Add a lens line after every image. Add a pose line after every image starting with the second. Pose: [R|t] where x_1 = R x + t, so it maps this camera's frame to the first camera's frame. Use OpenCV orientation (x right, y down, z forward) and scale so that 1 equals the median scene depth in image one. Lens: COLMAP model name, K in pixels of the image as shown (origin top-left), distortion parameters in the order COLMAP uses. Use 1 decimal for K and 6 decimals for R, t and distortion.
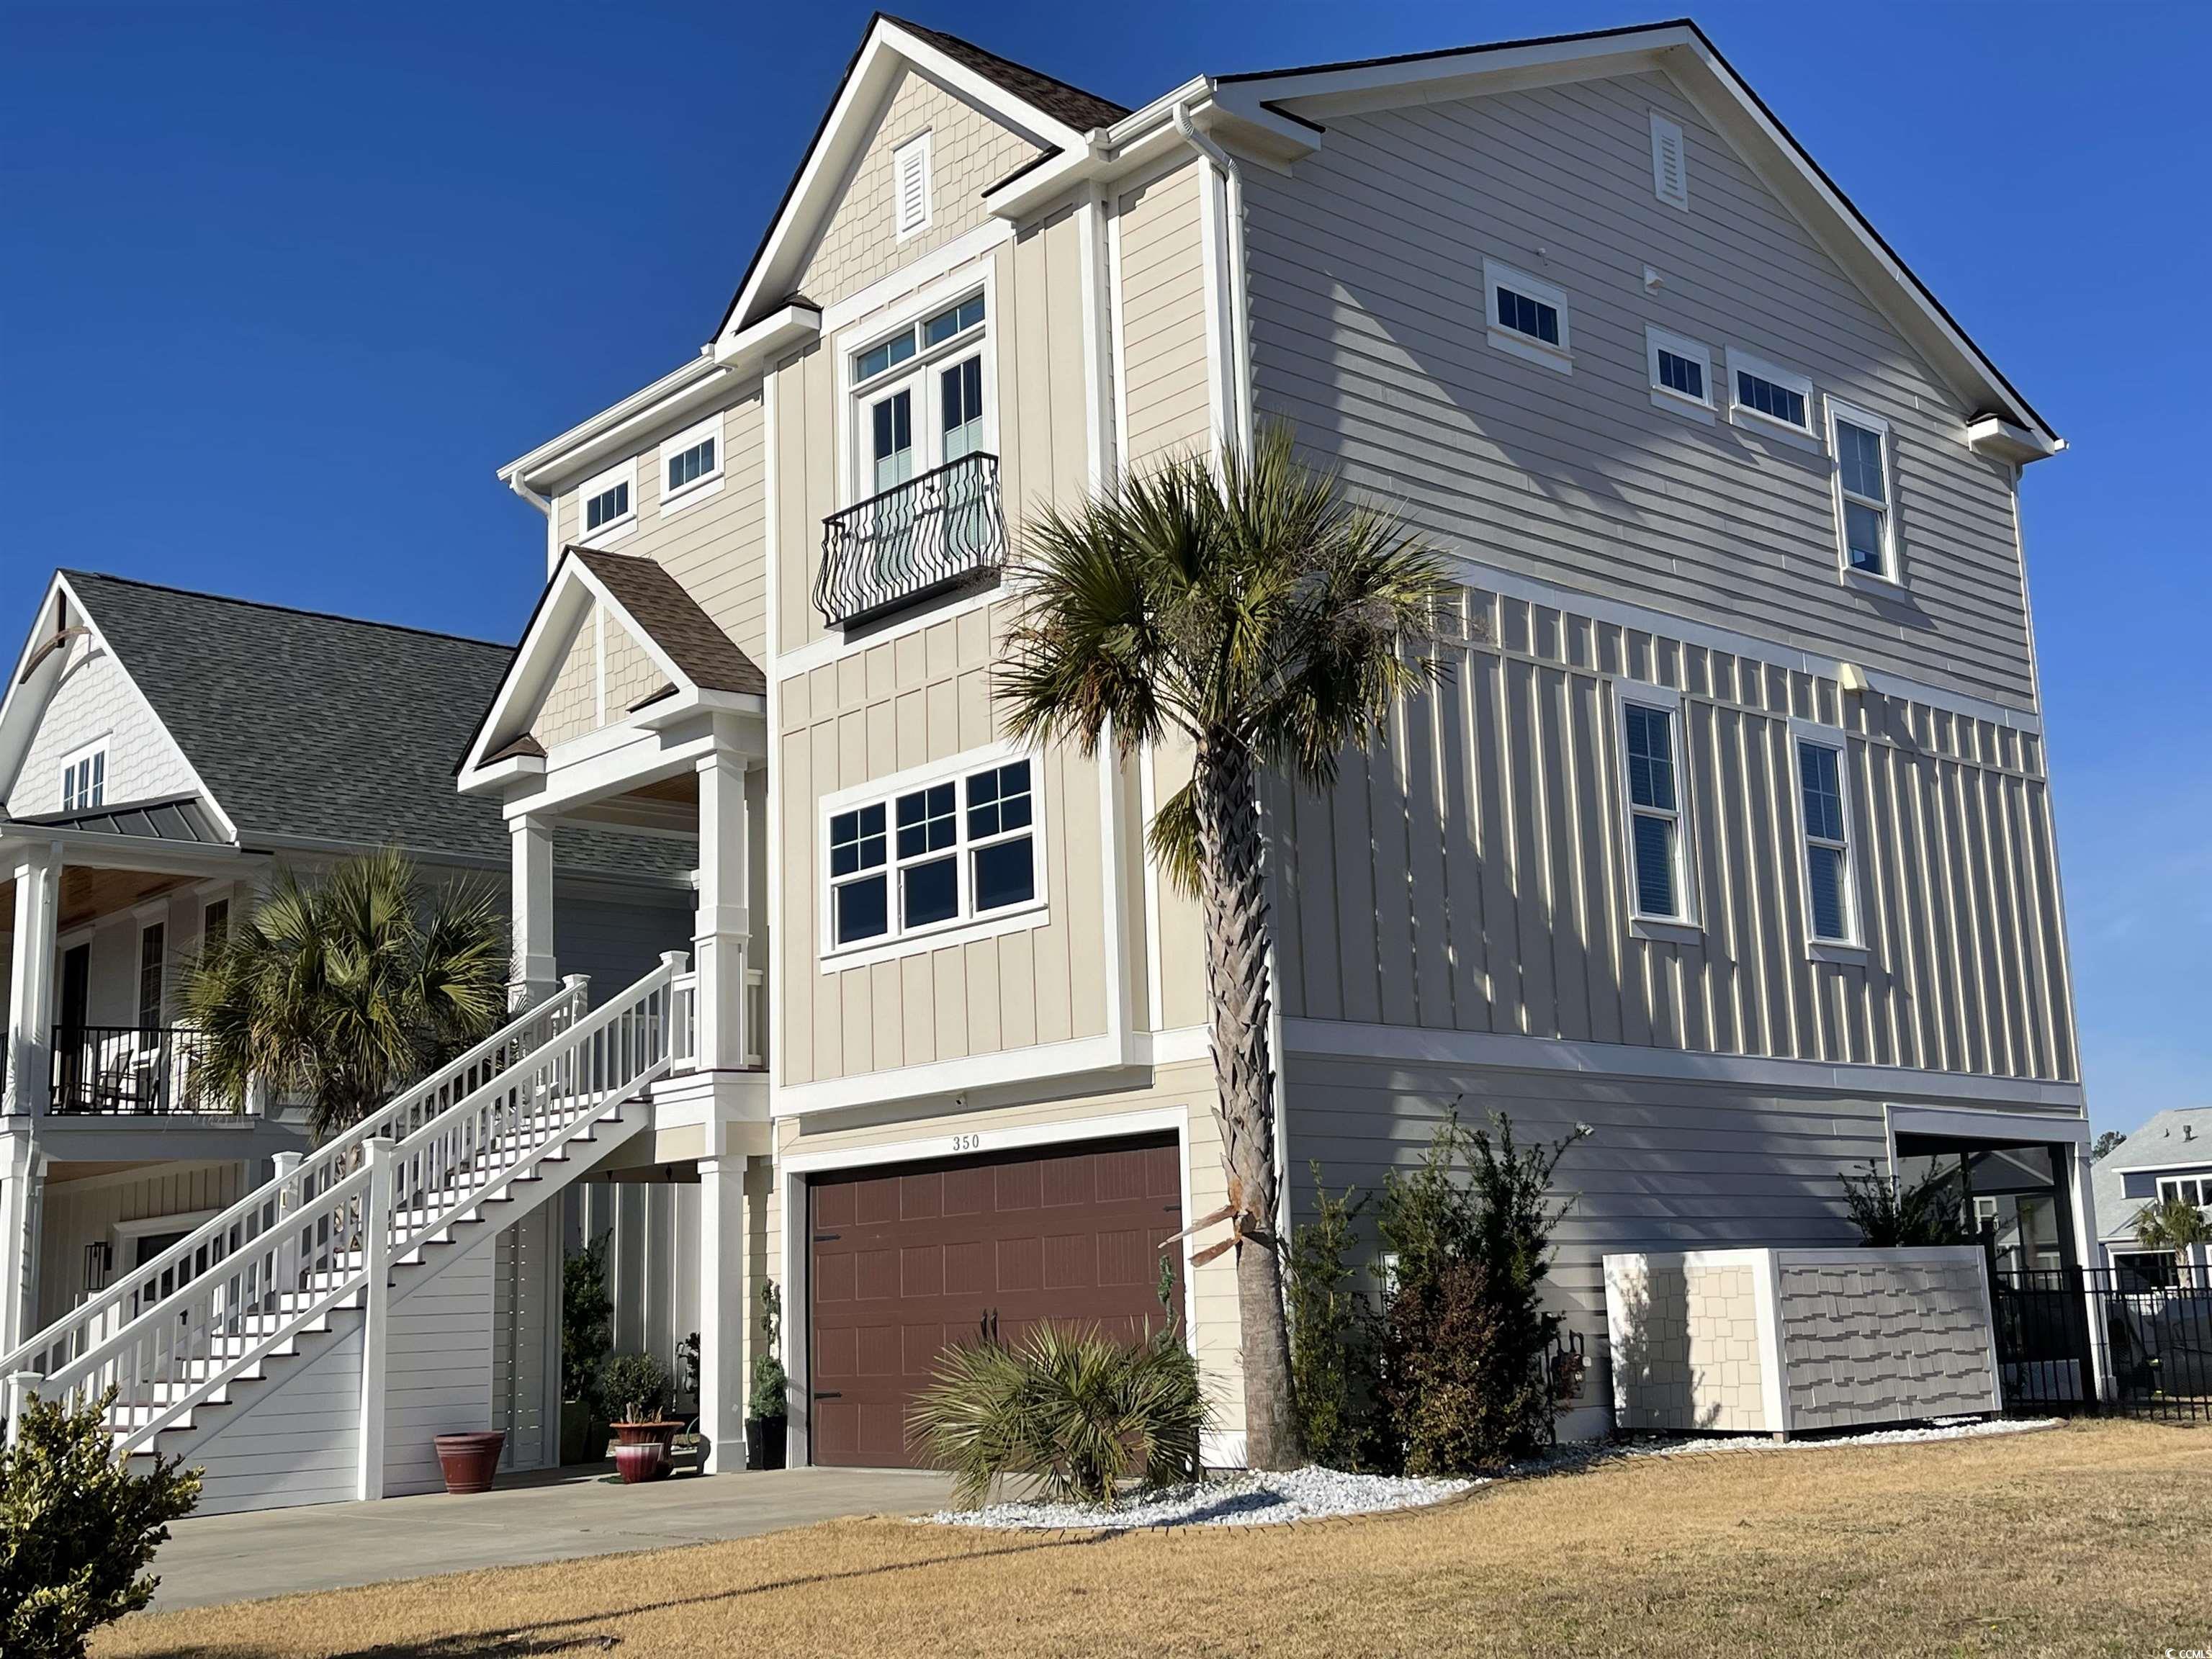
lens RADIAL K [[2424.9, 0, 1104.8], [0, 2424.9, 820.1], [0, 0, 1]] dist [0.064938, 0.000000]
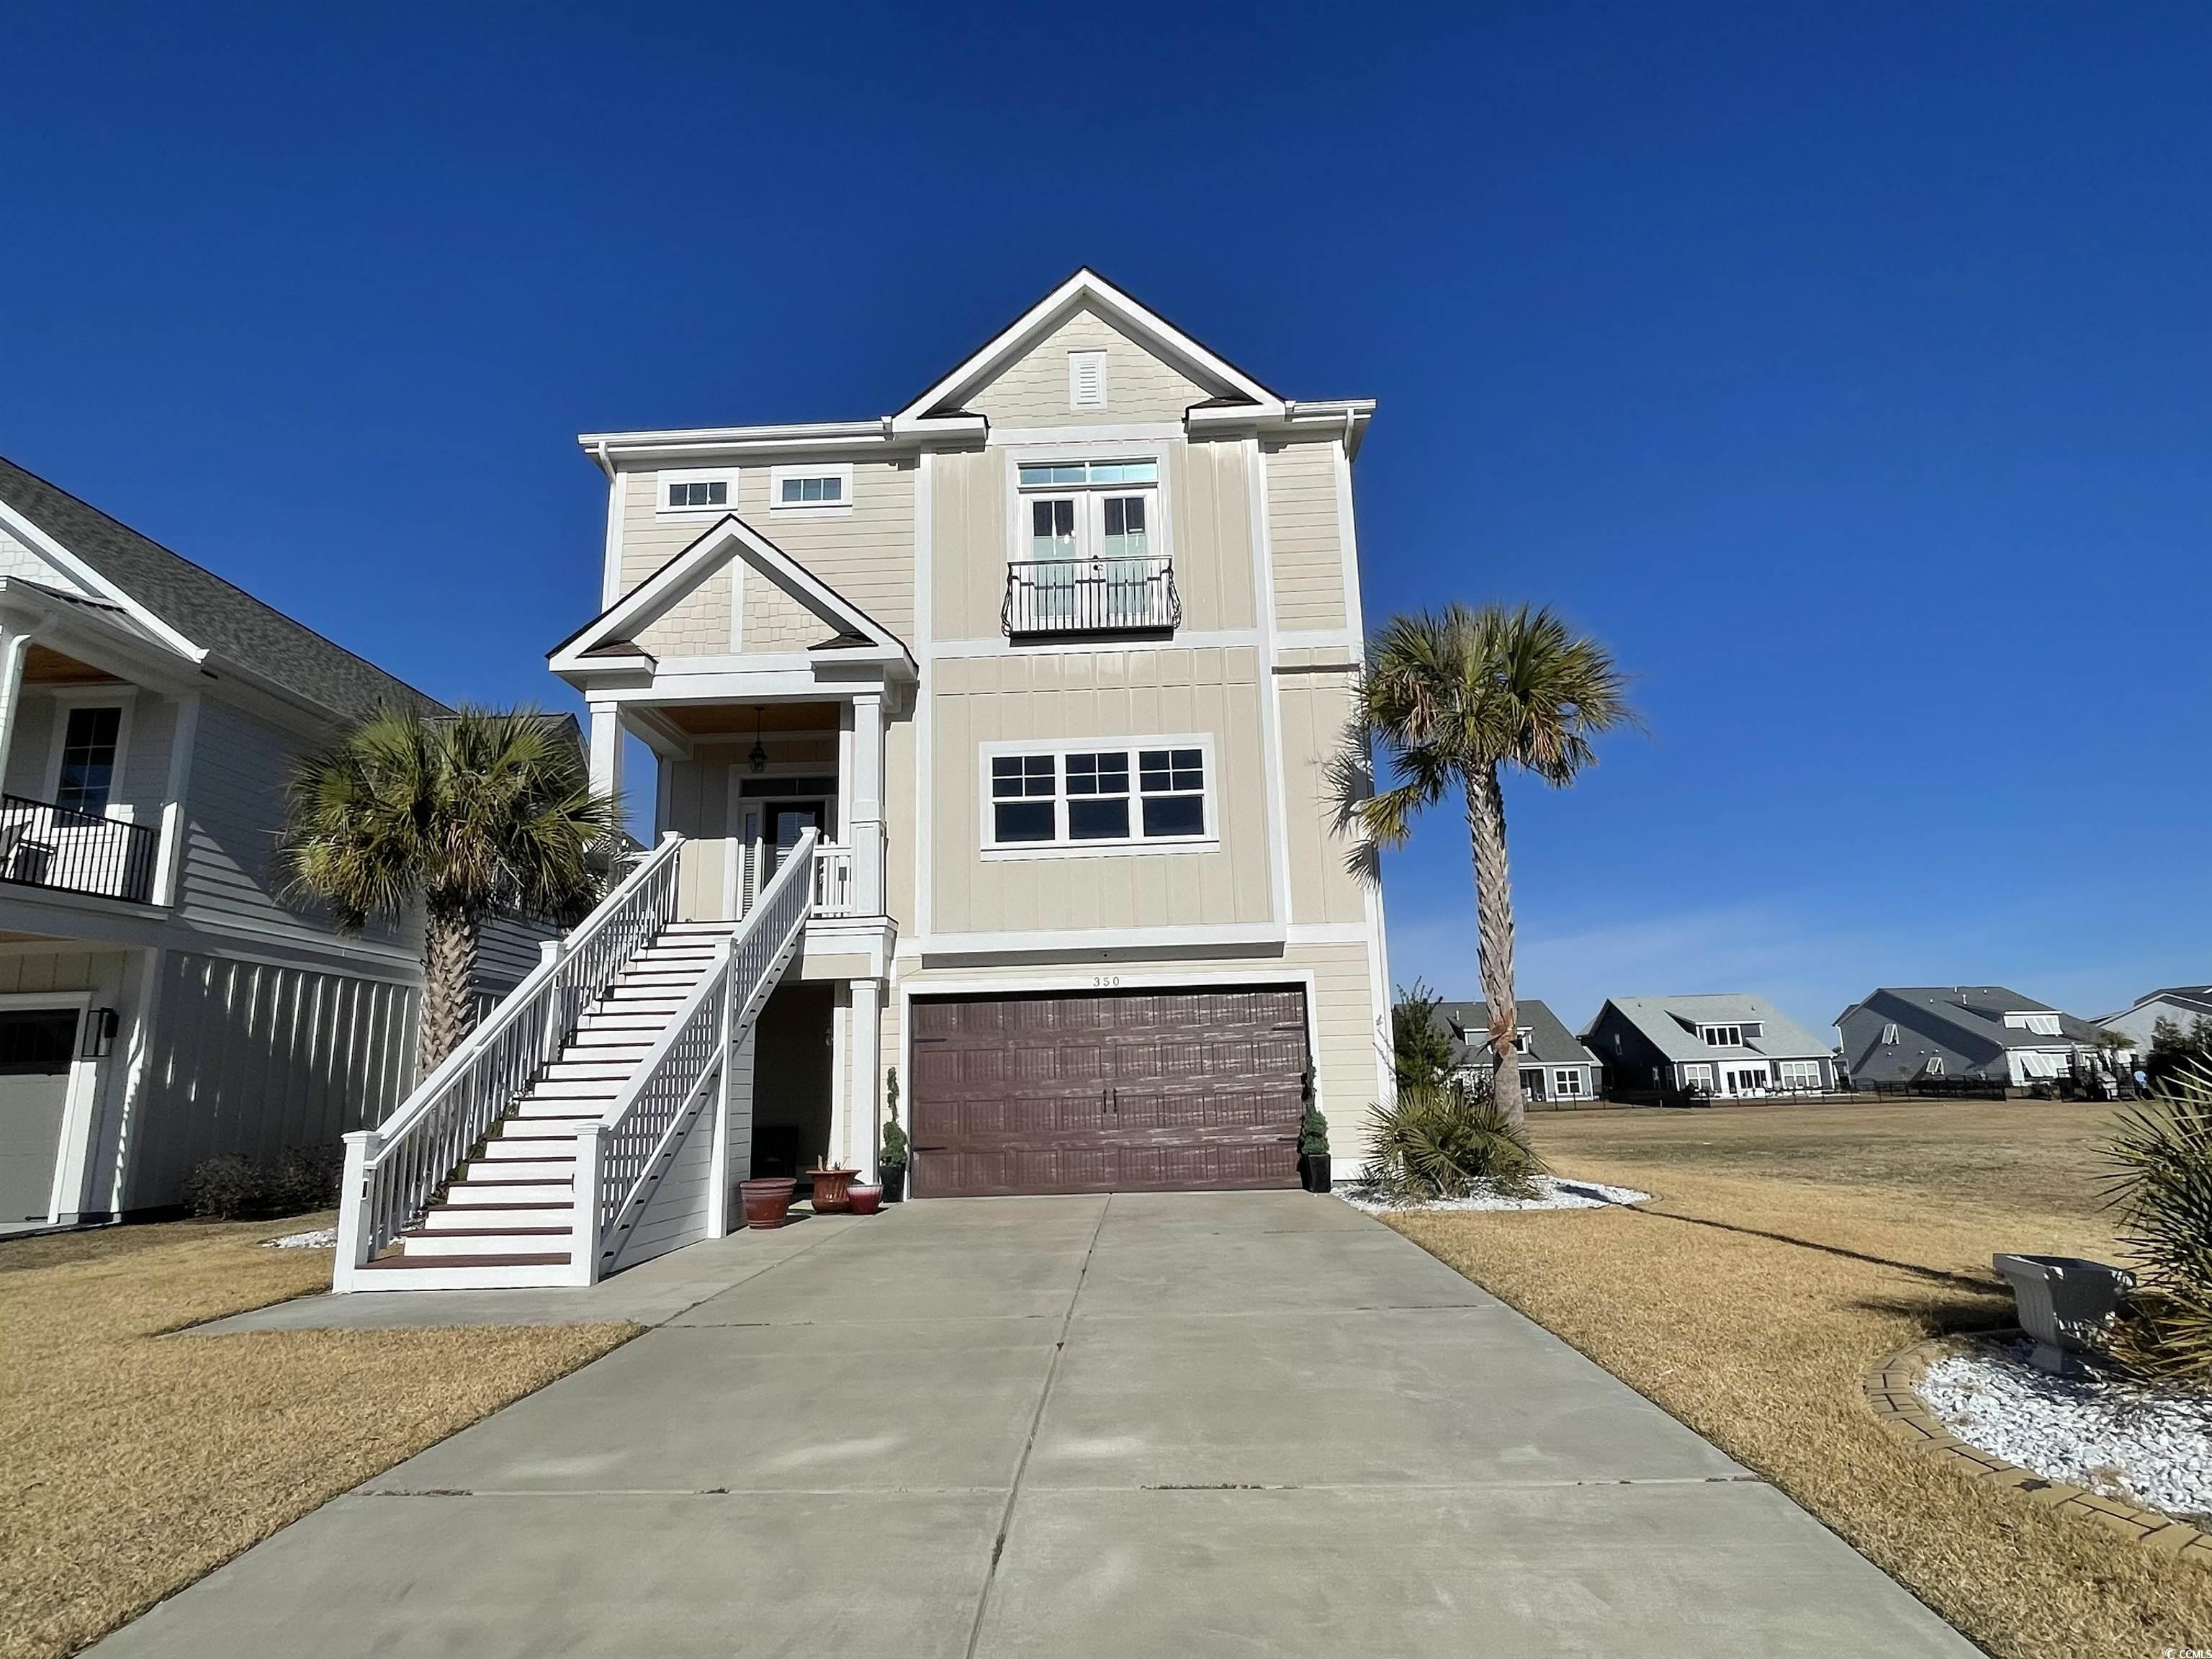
lens RADIAL K [[1162.2, 0, 1099.2], [0, 1162.2, 851.6], [0, 0, 1]] dist [-0.001356, -0.000472]
pose [[0.695685, 0.158588, 0.700623, -0.553666], [-0.139679, 0.986574, -0.084620, 0.106474], [-0.704637, -0.038993, 0.708496, 0.445820]]
